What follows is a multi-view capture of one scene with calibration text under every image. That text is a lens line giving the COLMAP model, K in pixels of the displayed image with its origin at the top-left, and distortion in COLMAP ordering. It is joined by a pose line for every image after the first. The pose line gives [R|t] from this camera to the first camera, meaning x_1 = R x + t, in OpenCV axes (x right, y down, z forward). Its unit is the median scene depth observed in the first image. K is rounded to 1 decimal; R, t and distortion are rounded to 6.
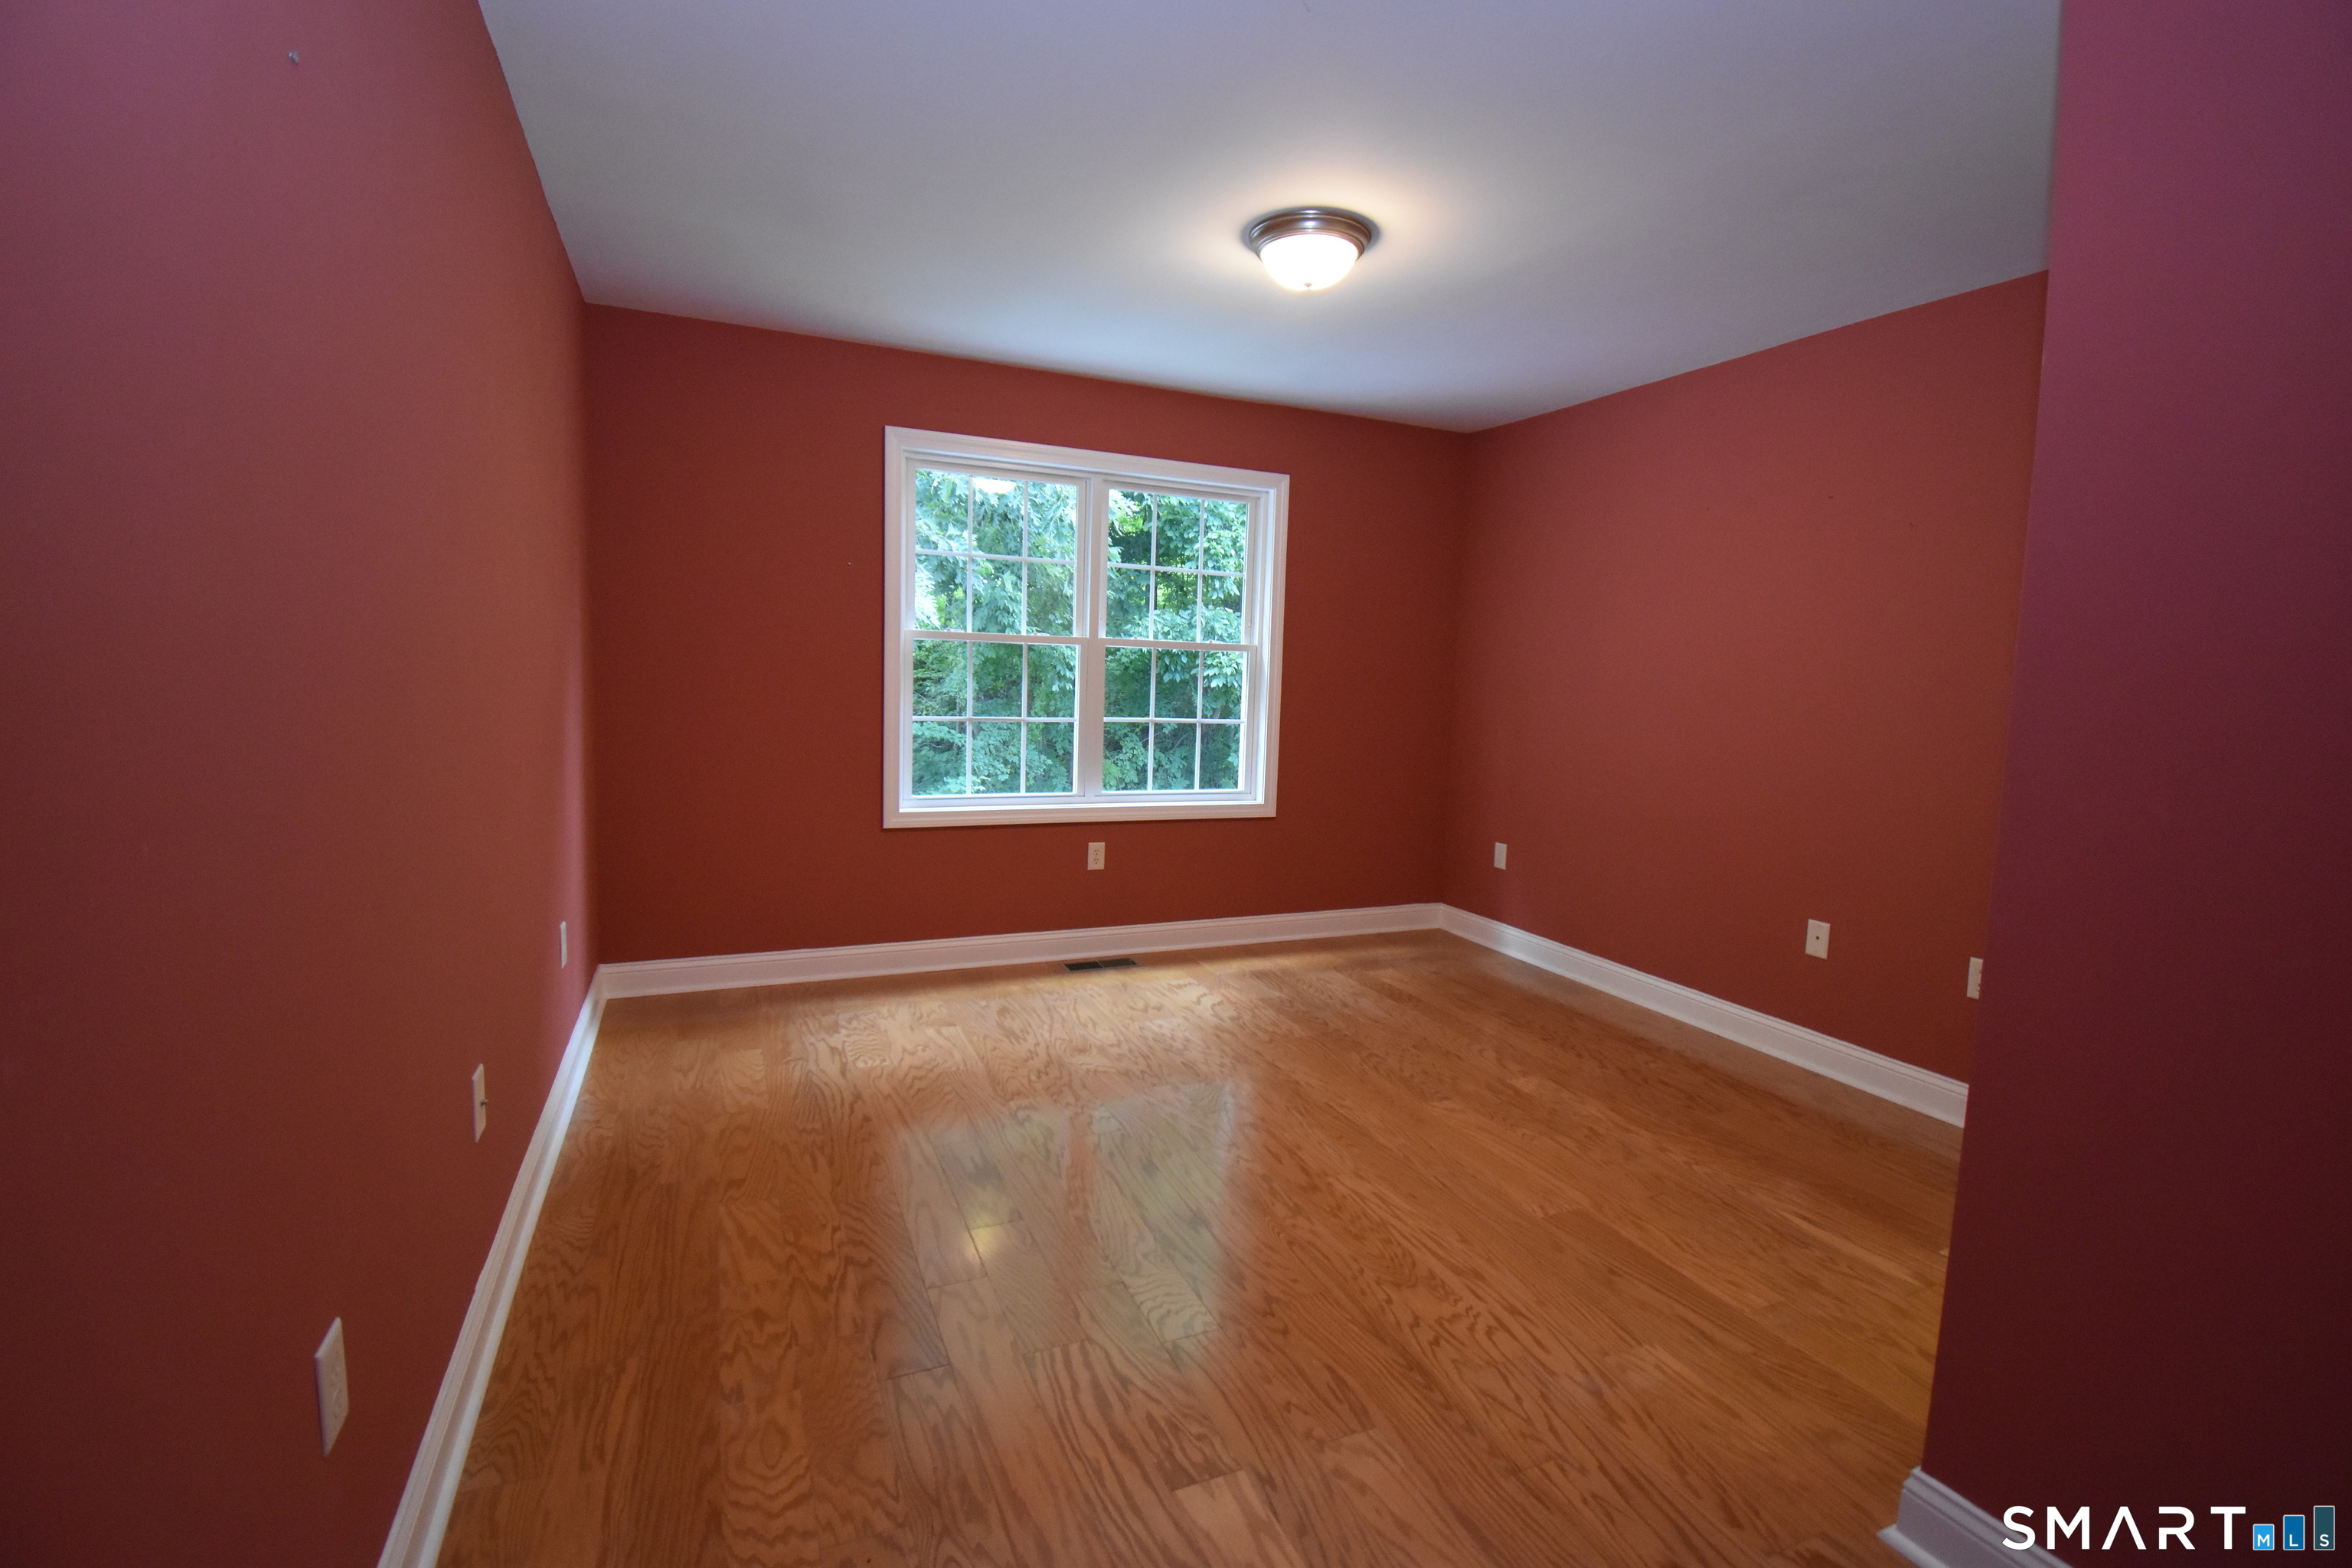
lens RADIAL K [[1065.0, 0, 1179.1], [0, 1065.0, 778.5], [0, 0, 1]] dist [0.037134, -0.033369]
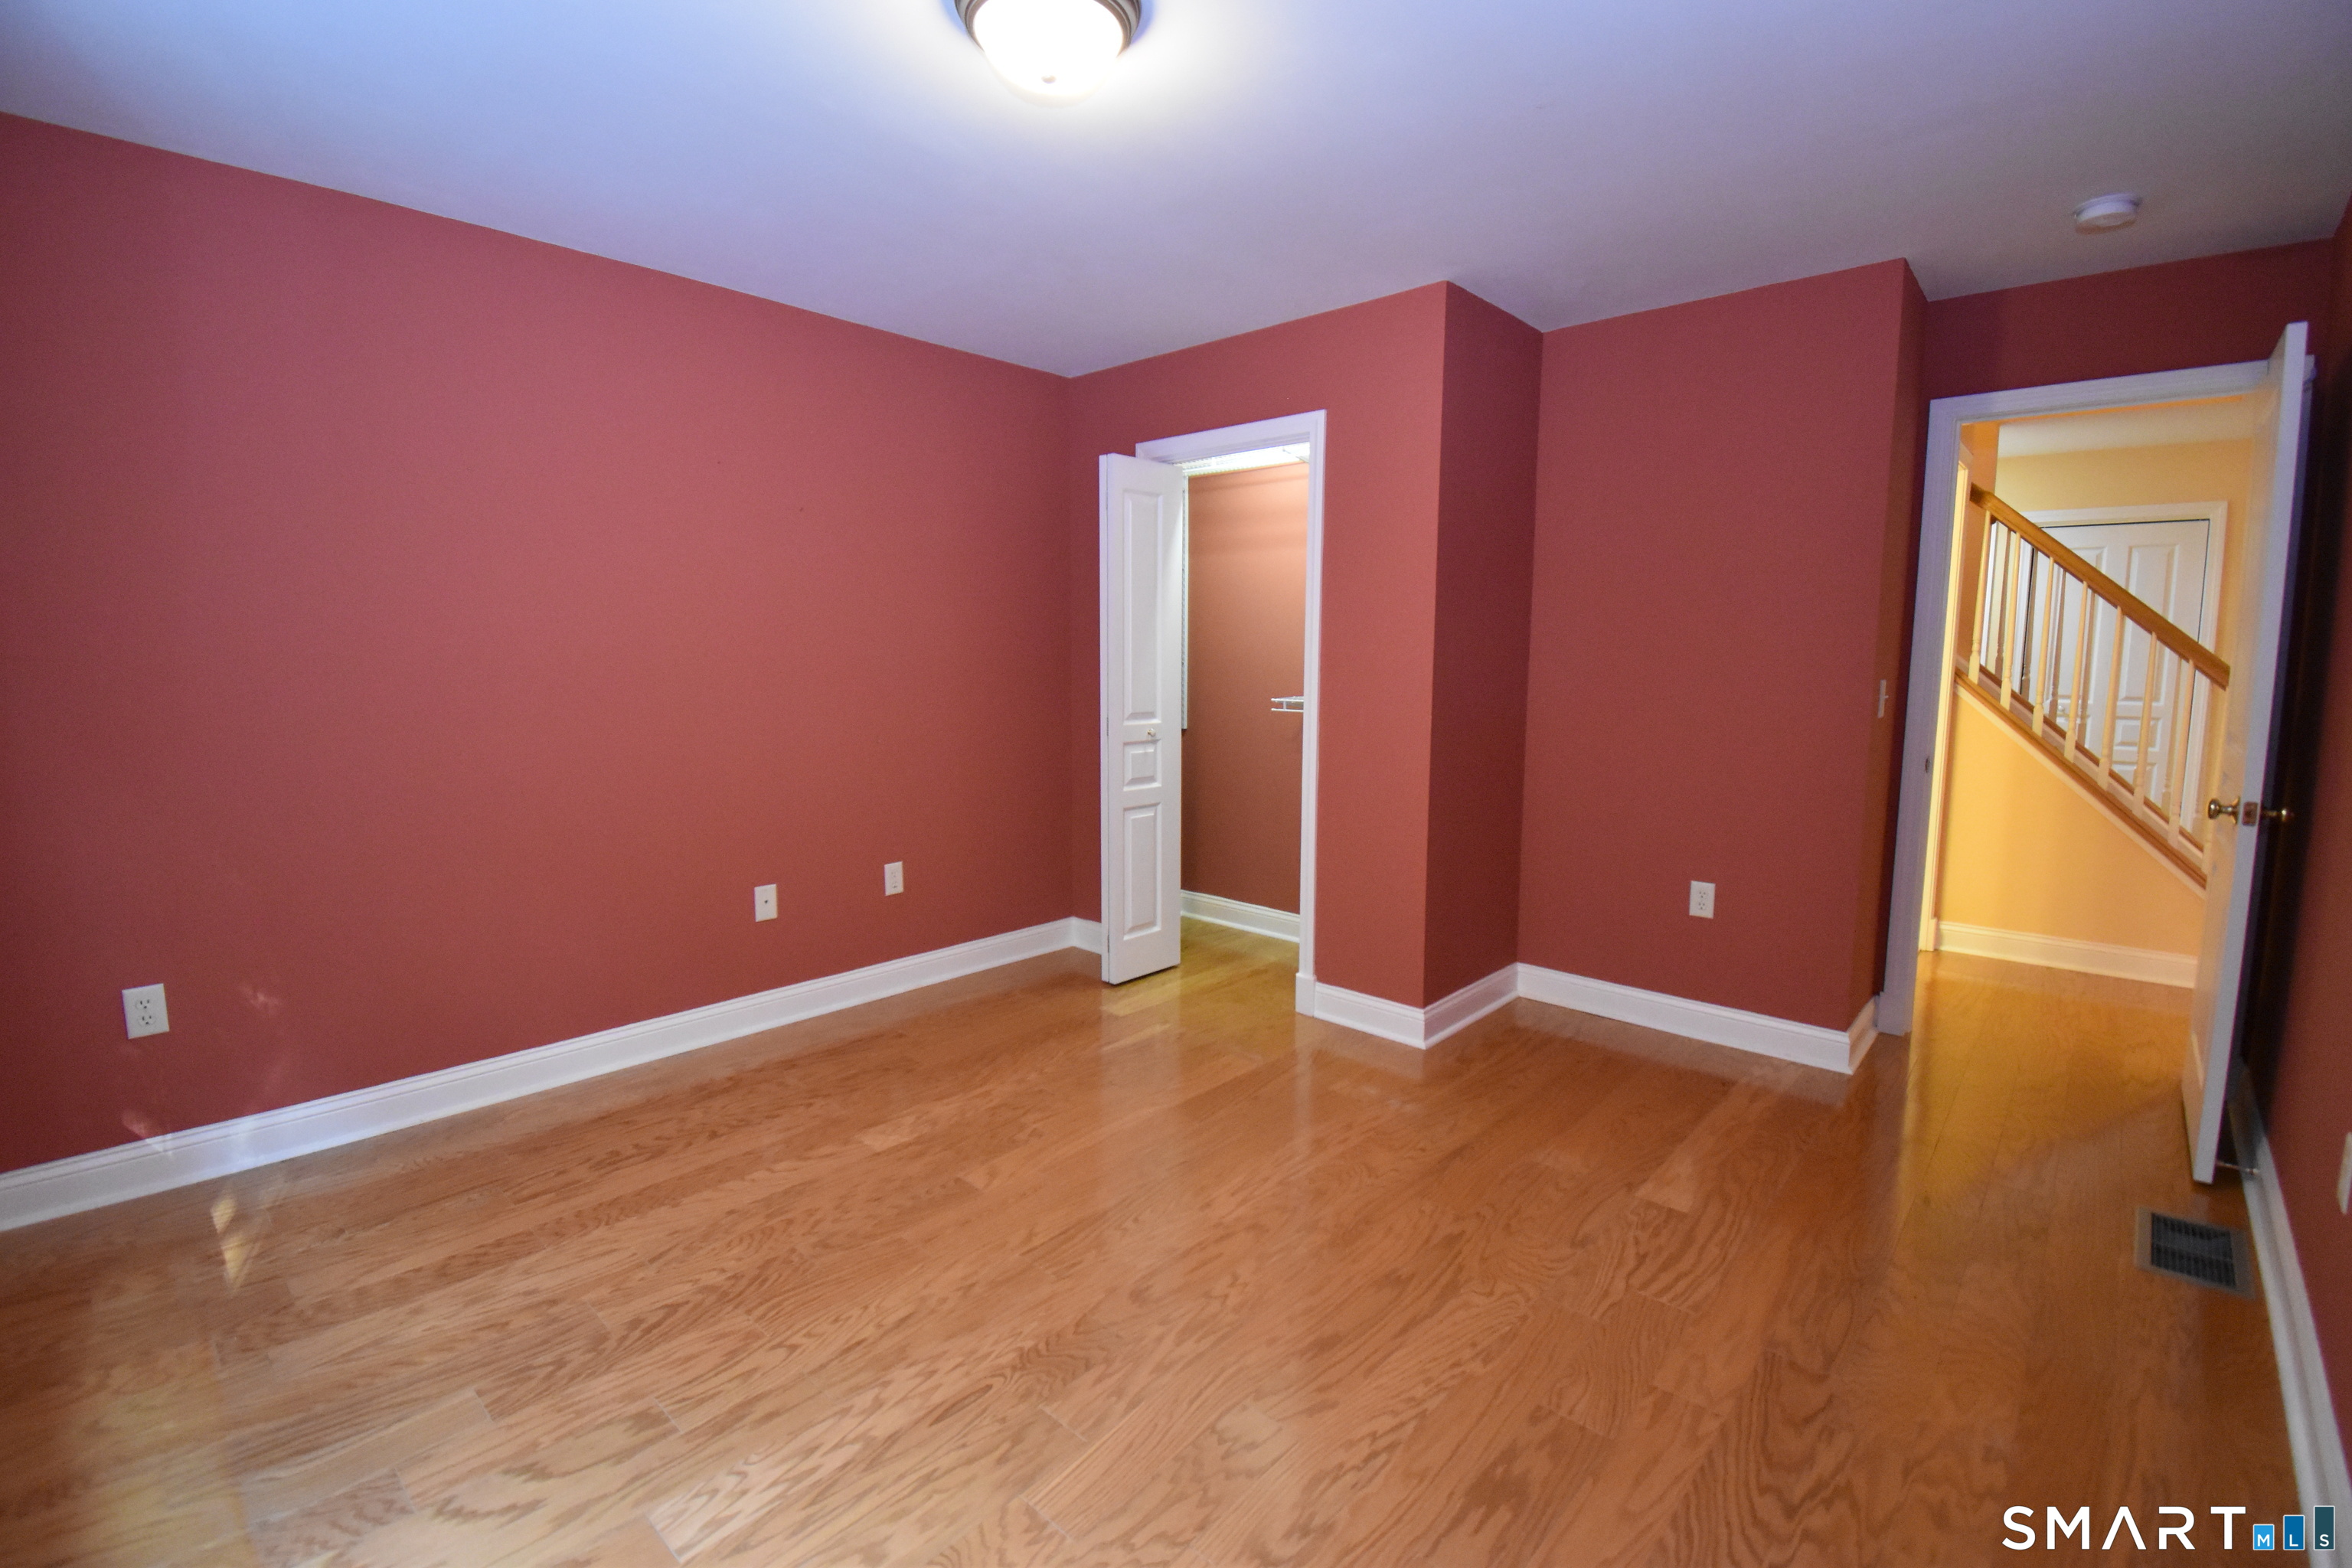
lens RADIAL K [[1065.0, 0, 1179.1], [0, 1065.0, 778.5], [0, 0, 1]] dist [0.037134, -0.033369]
pose [[-0.423690, -0.144253, 0.894247, -0.511577], [0.069034, 0.979224, 0.190669, -0.144874], [-0.903173, 0.142518, -0.404929, 1.150021]]
